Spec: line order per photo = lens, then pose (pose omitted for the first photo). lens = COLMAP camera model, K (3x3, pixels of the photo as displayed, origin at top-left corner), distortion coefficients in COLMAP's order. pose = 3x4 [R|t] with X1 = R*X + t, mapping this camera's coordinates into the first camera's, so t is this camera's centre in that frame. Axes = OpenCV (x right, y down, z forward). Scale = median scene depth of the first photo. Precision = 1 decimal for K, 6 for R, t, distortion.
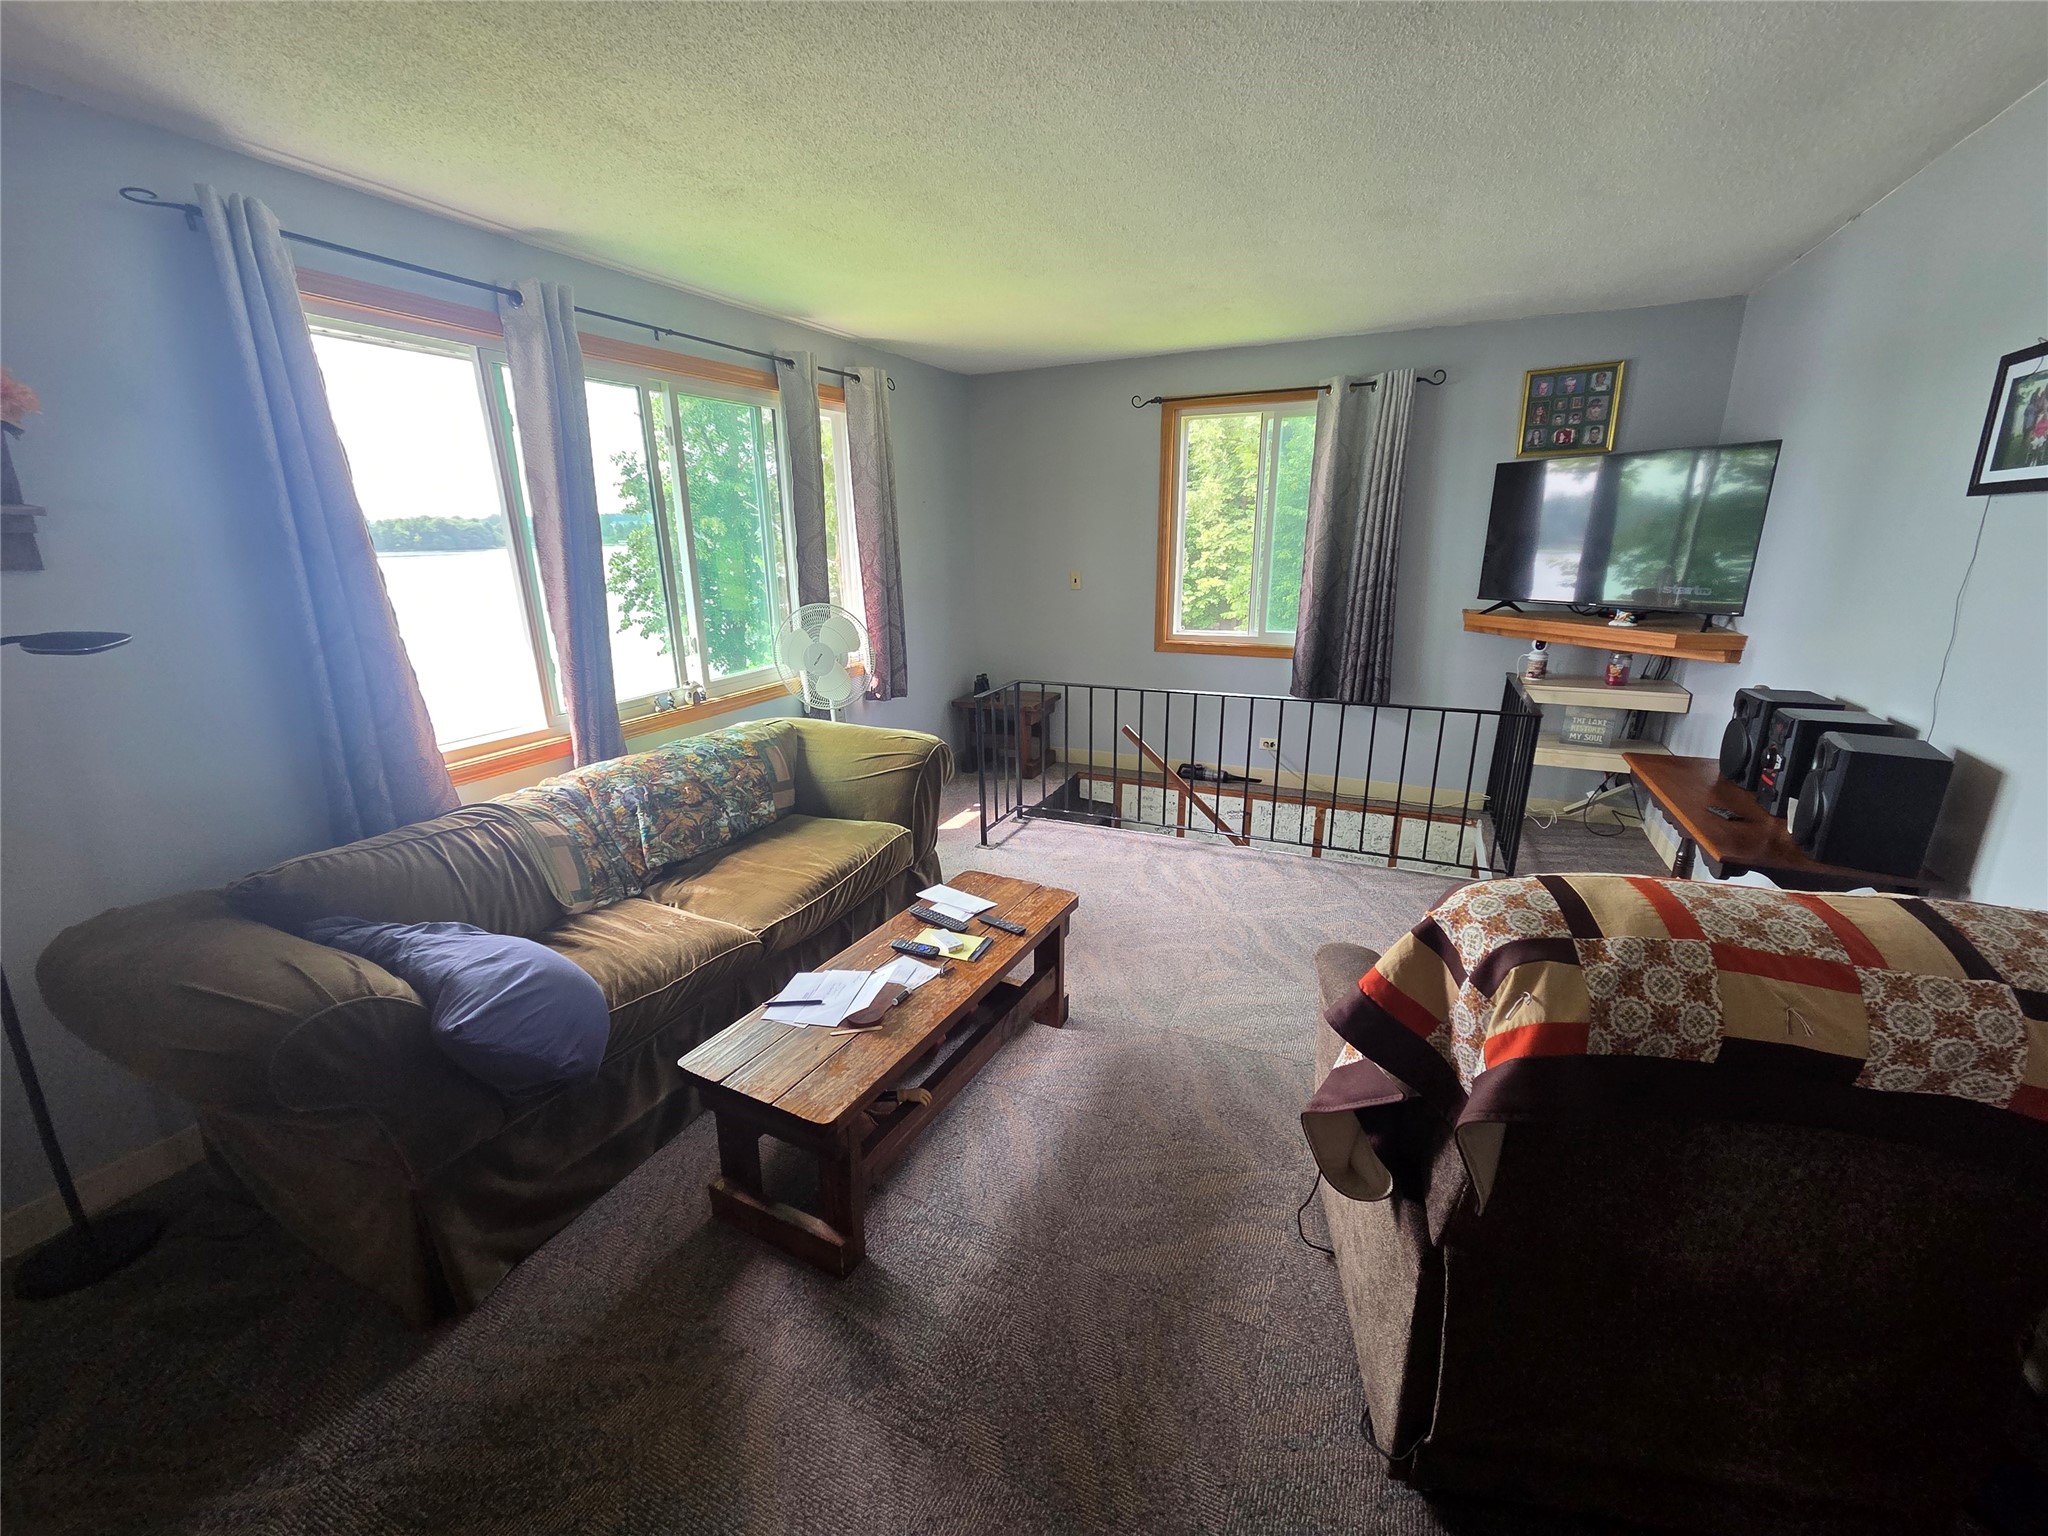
lens RADIAL K [[806.9, 0, 1024.0], [0, 806.9, 768.0], [0, 0, 1]] dist [0.000924, 0.000152]
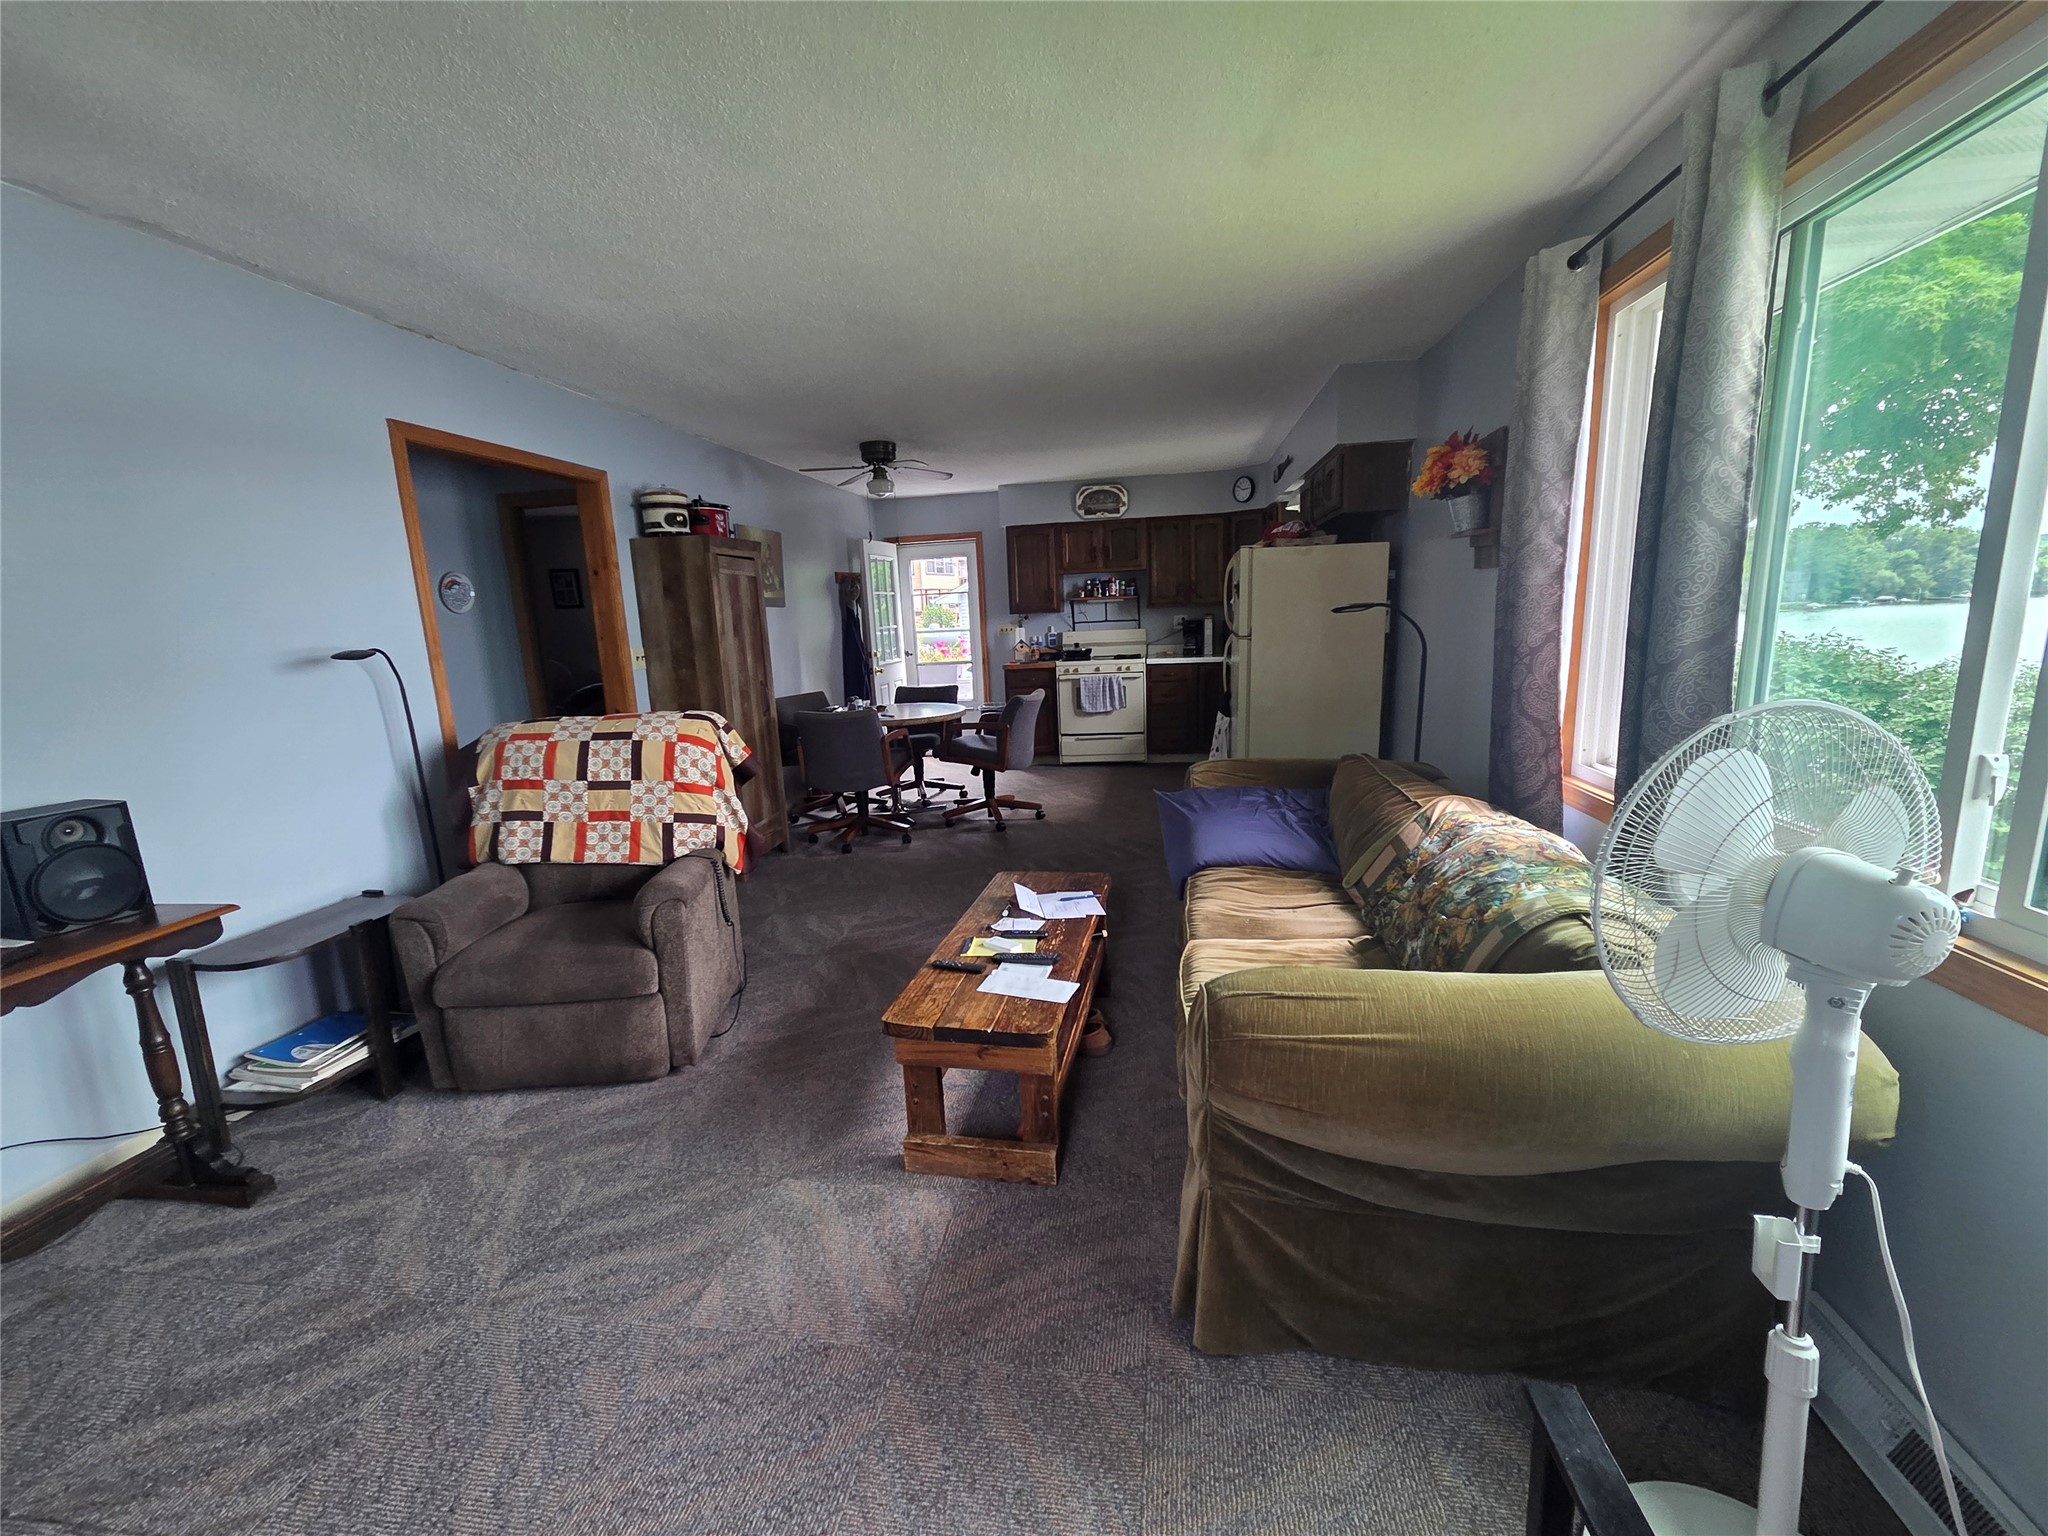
lens RADIAL K [[806.9, 0, 1024.0], [0, 806.9, 768.0], [0, 0, 1]] dist [0.000924, 0.000152]
pose [[-0.959491, 0.109298, -0.259674, 0.074962], [-0.018364, 0.895463, 0.444757, -0.273212], [0.281140, 0.431509, -0.857182, 1.062576]]
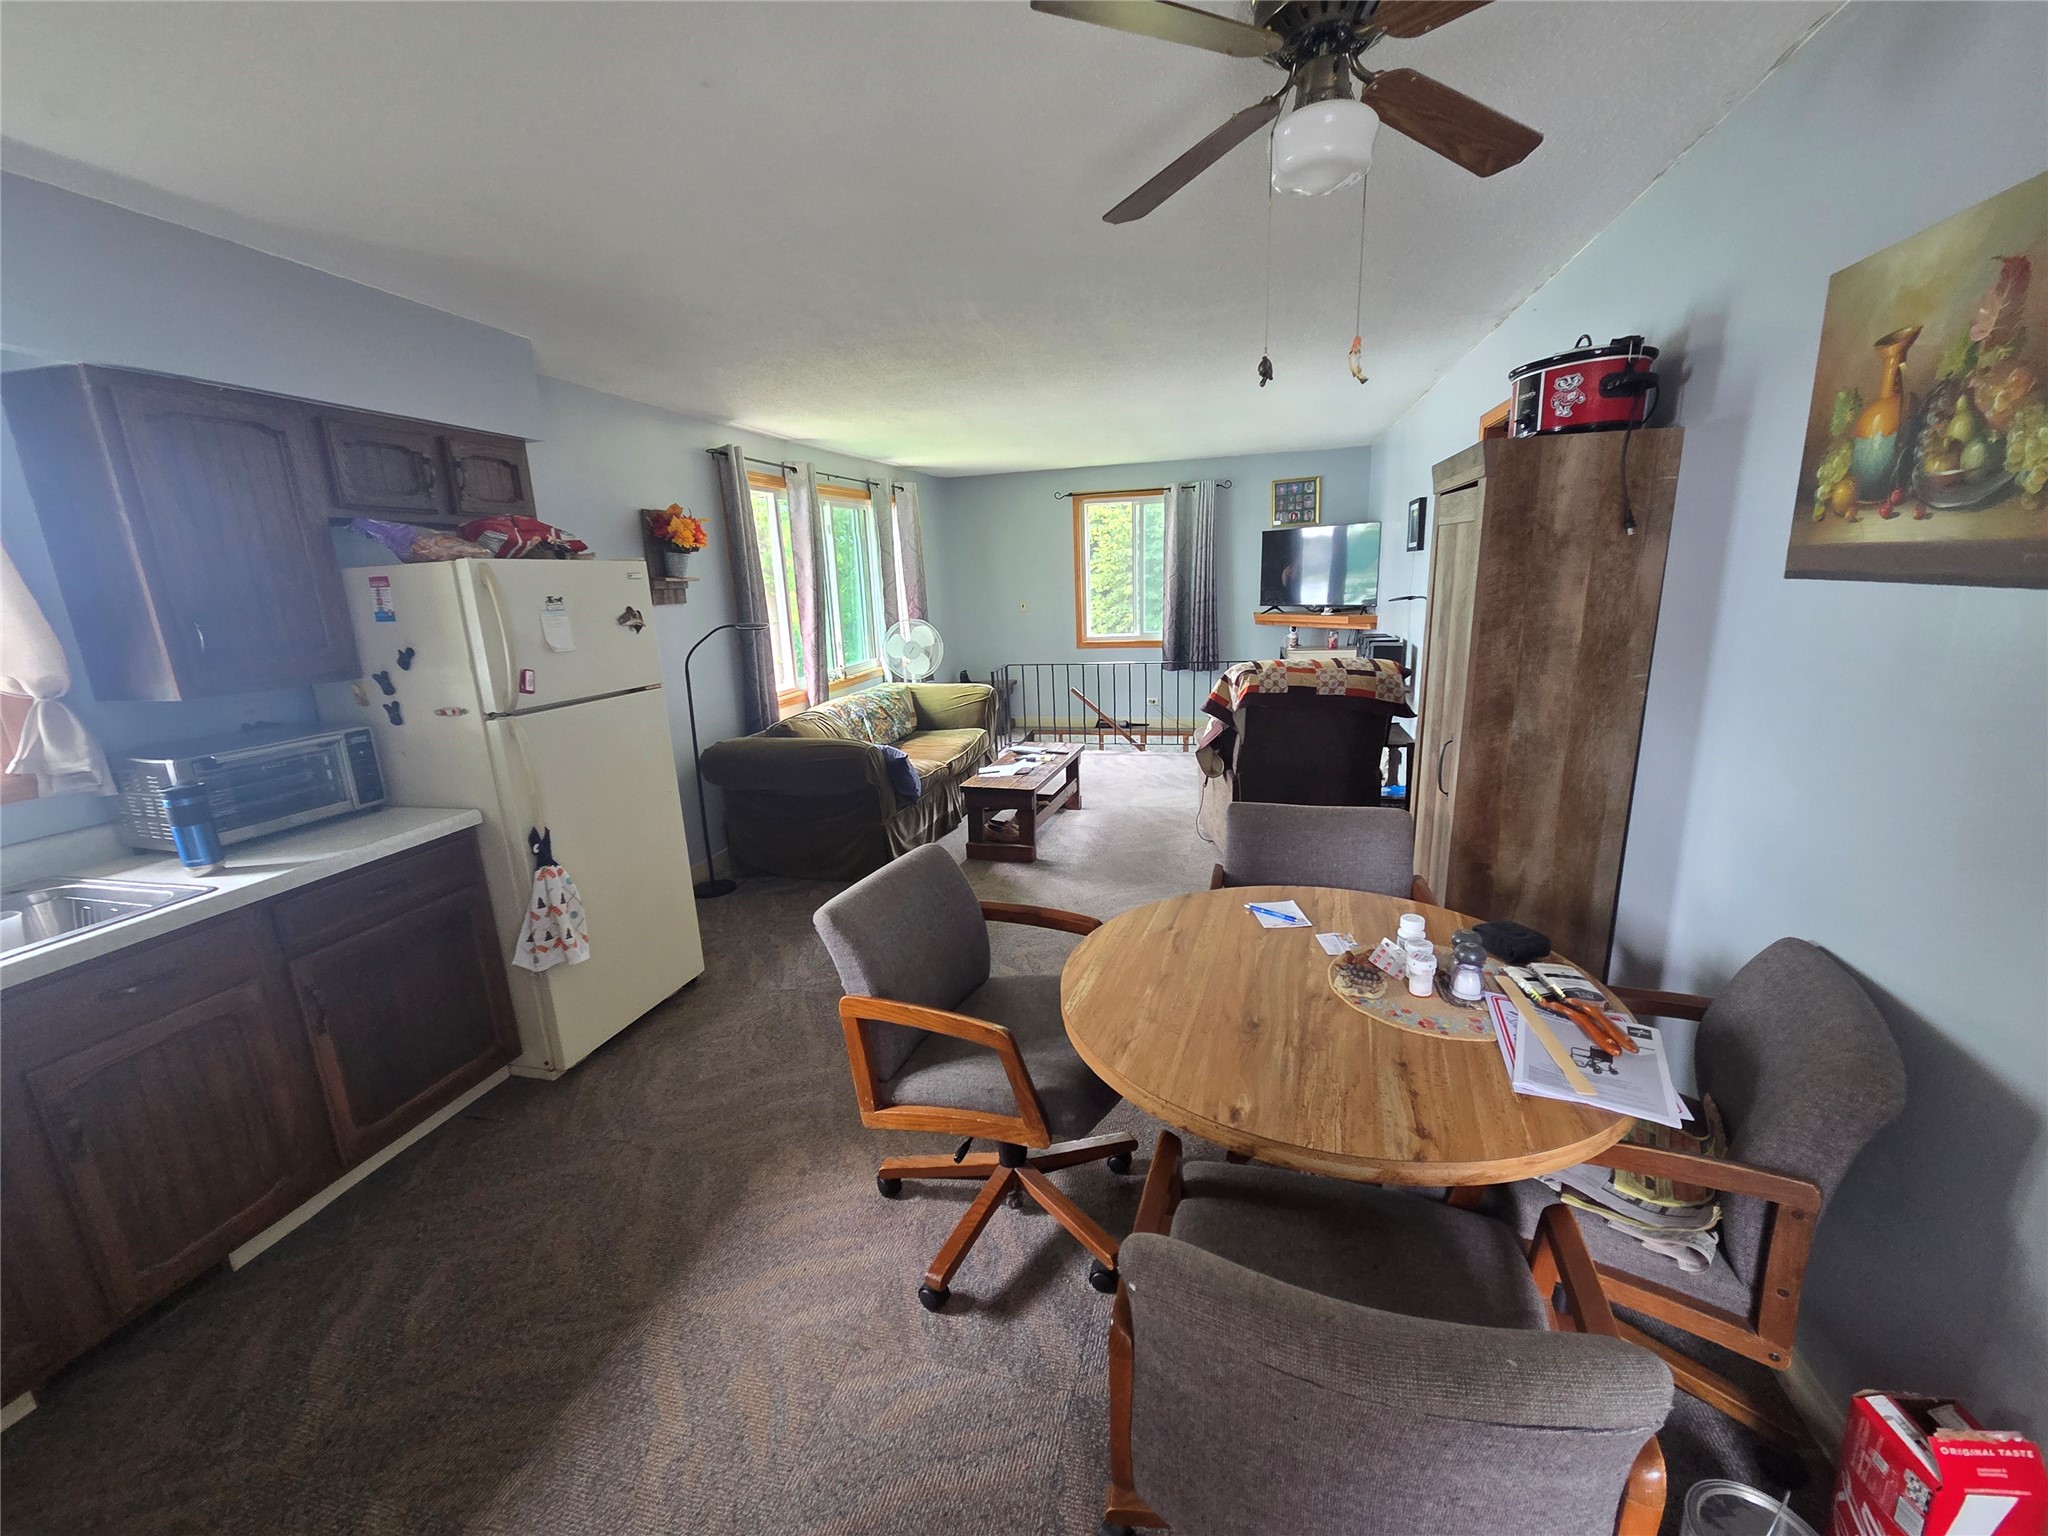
lens RADIAL K [[806.9, 0, 1024.0], [0, 806.9, 768.0], [0, 0, 1]] dist [0.000924, 0.000152]
pose [[0.982882, -0.070308, 0.170293, -0.291911], [0.078788, 0.995939, -0.043558, 0.193024], [-0.166539, 0.056229, 0.984430, -0.678291]]
